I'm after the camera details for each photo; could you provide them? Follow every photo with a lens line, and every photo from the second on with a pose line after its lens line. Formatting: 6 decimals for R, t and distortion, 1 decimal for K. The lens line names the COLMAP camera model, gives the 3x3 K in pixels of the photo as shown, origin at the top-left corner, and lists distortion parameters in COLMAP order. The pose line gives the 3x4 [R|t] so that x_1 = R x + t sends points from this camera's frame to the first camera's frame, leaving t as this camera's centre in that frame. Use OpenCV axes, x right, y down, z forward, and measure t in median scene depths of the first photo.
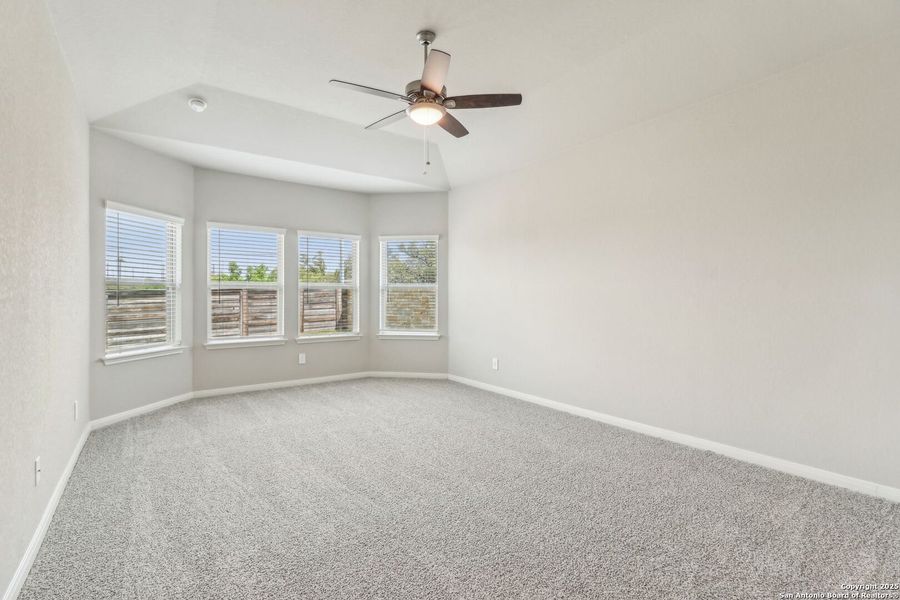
lens RADIAL K [[421.1, 0, 442.5], [0, 421.1, 297.3], [0, 0, 1]] dist [0.018683, -0.000503]
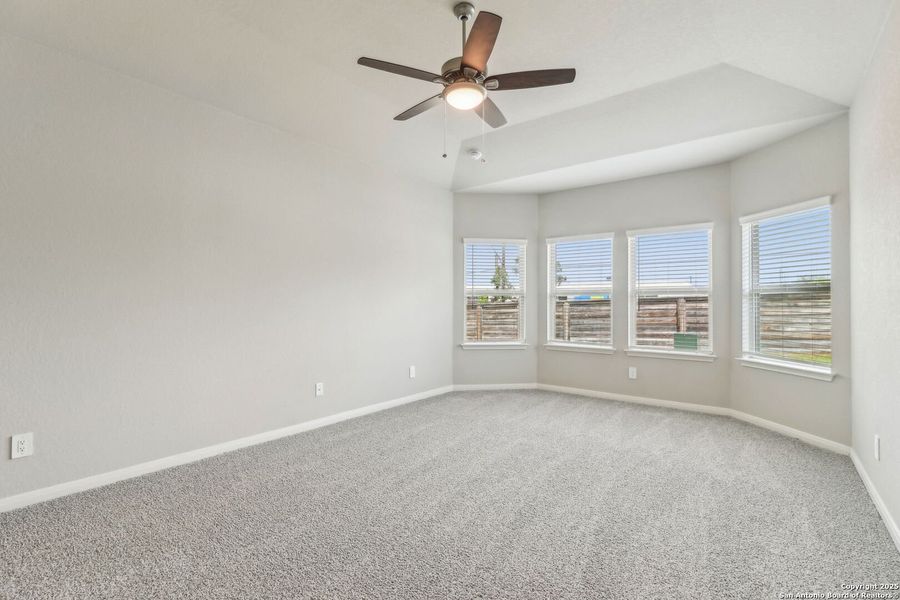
lens RADIAL K [[421.1, 0, 455.5], [0, 421.1, 302.0], [0, 0, 1]] dist [0.018683, -0.000503]
pose [[0.292287, 0.000016, -0.956331, 0.420322], [-0.004379, 0.999990, -0.001321, -0.002960], [0.956321, 0.004574, 0.292284, 0.381160]]
